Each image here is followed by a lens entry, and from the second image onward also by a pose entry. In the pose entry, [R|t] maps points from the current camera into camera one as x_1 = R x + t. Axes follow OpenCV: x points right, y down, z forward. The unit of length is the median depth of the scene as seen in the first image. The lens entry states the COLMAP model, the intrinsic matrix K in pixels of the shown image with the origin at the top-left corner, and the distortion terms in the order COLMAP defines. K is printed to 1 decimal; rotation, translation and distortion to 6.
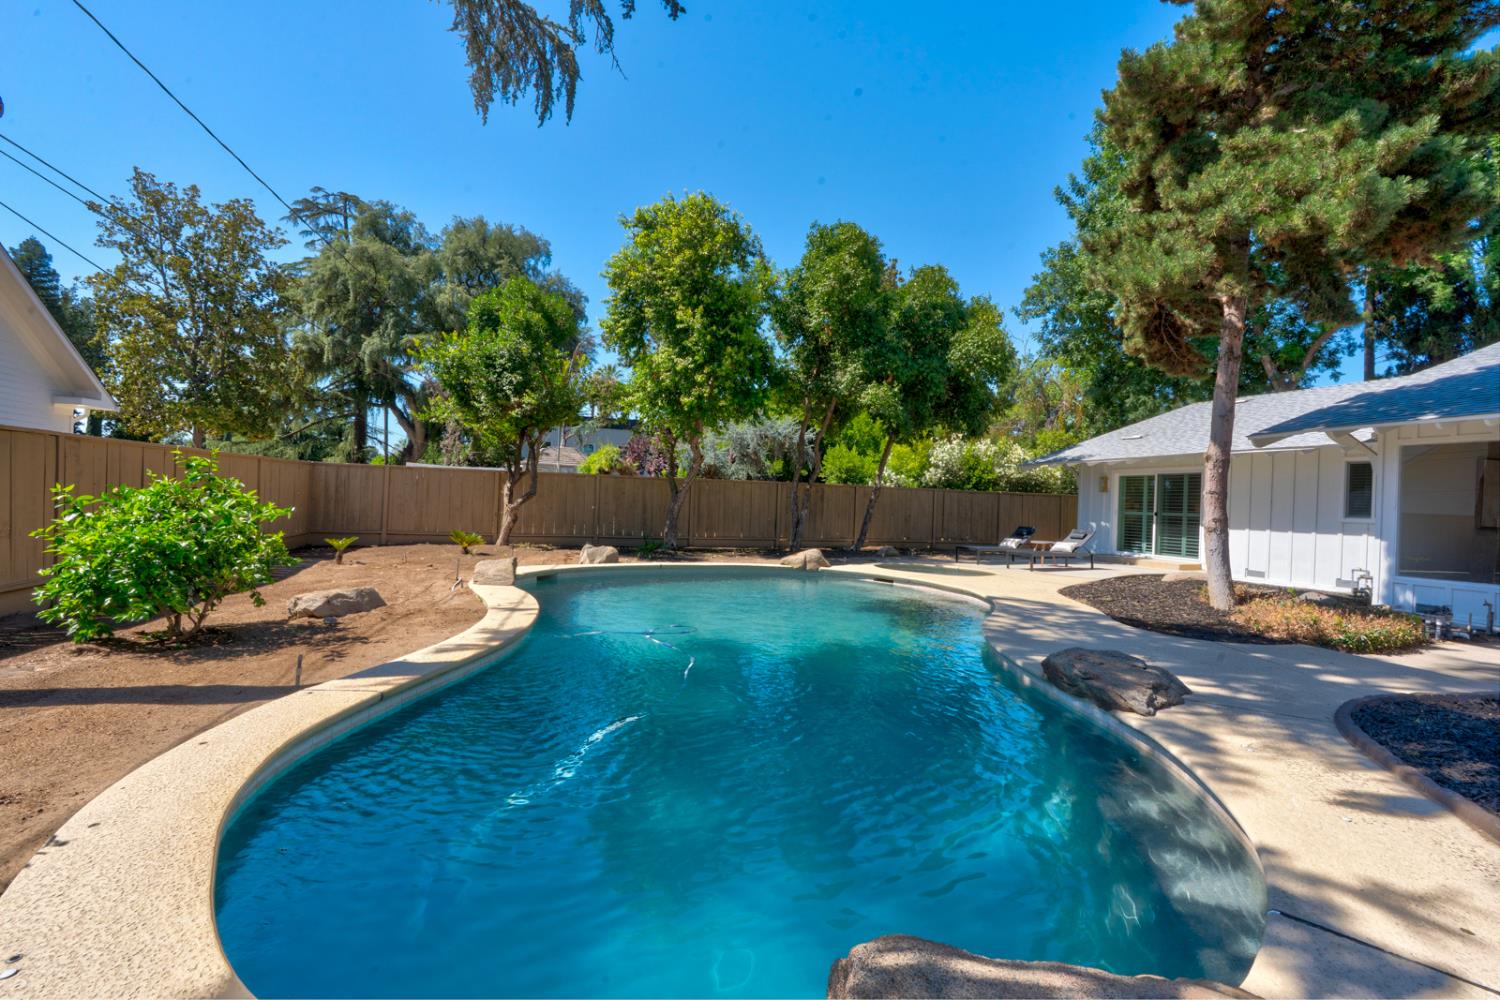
lens RADIAL K [[691.4, 0, 764.2], [0, 691.4, 496.7], [0, 0, 1]] dist [-0.003764, 0.001043]
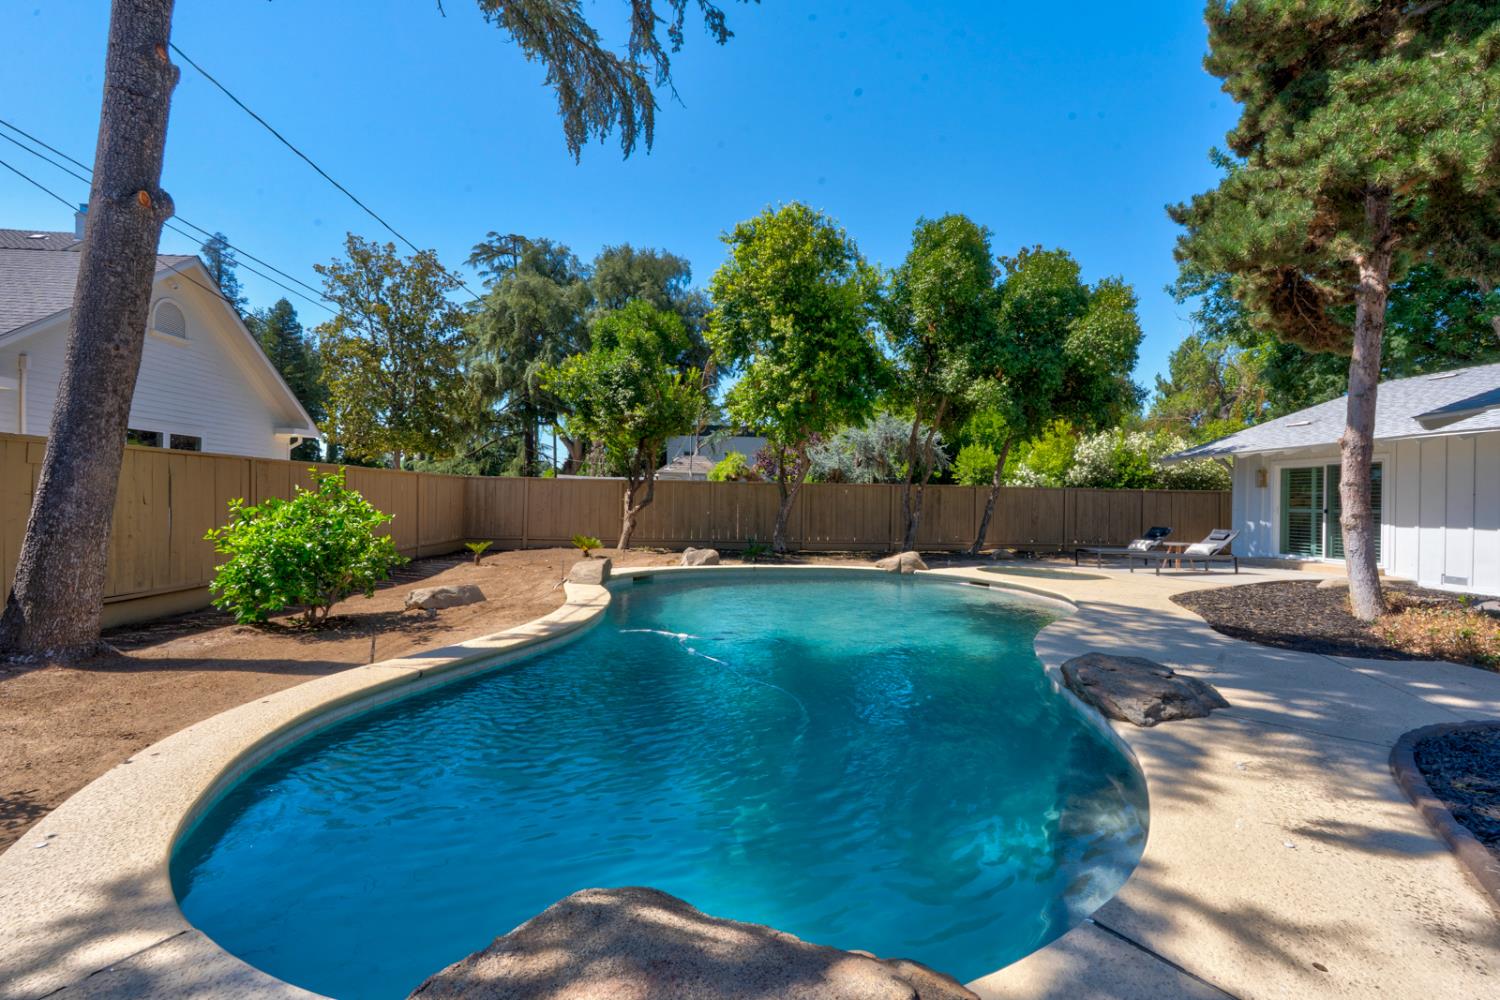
lens RADIAL K [[690.9, 0, 755.4], [0, 690.9, 498.6], [0, 0, 1]] dist [-0.005210, 0.001219]
pose [[0.974790, -0.018486, -0.222357, 0.067908], [0.017531, 0.999827, -0.006269, 0.002454], [0.222435, 0.002212, 0.974945, -0.003932]]
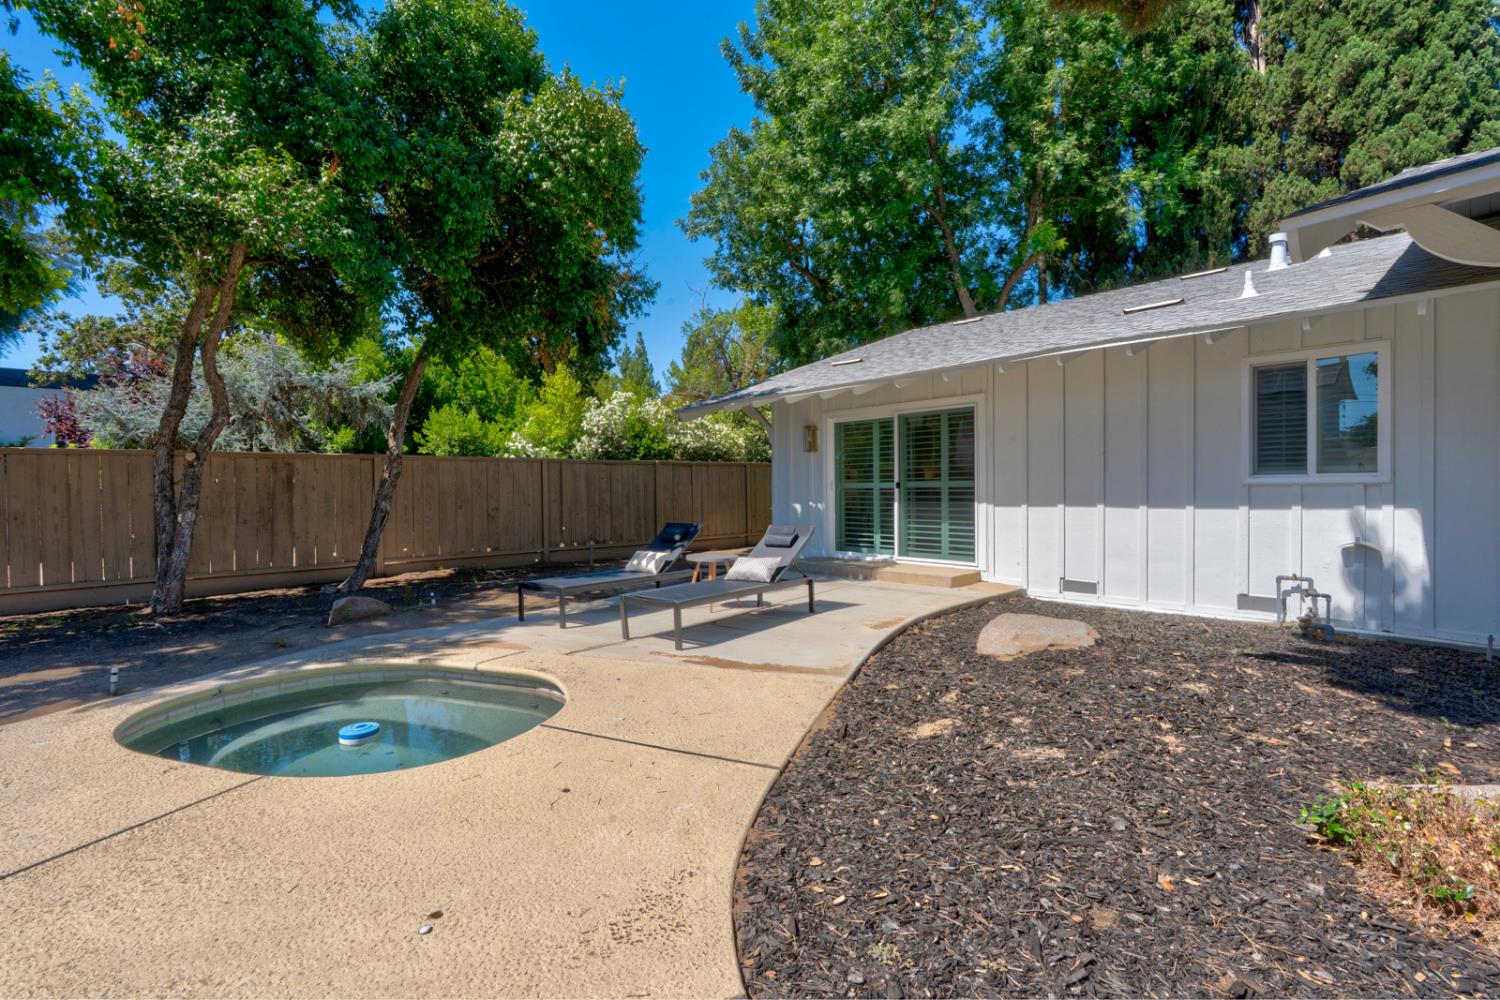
lens RADIAL K [[712.2, 0, 775.0], [0, 712.2, 493.1], [0, 0, 1]] dist [-0.001896, 0.000368]
pose [[0.902696, -0.048260, 0.427563, 0.246613], [0.039564, 0.998790, 0.029208, 0.011591], [-0.428455, -0.009450, 0.903514, 0.567640]]
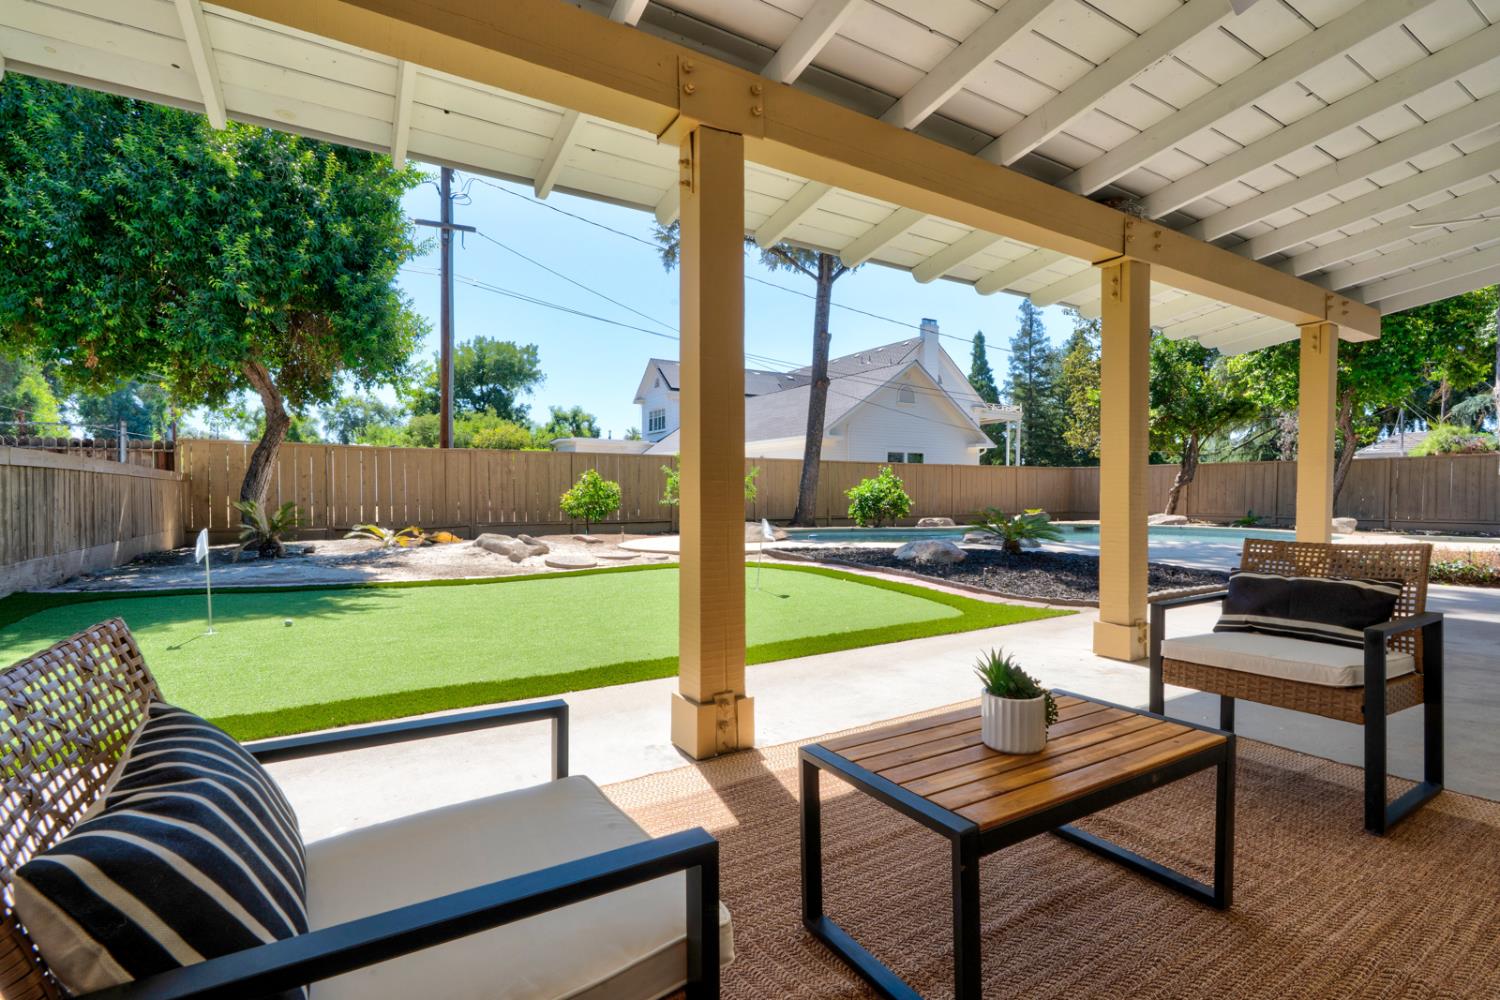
lens RADIAL K [[712.2, 0, 775.0], [0, 712.2, 493.1], [0, 0, 1]] dist [-0.001896, 0.000368]
pose [[0.279560, -0.042283, -0.959197, 0.767321], [0.016343, 0.999095, -0.039278, 0.063305], [0.959989, -0.004696, 0.279998, -0.122538]]
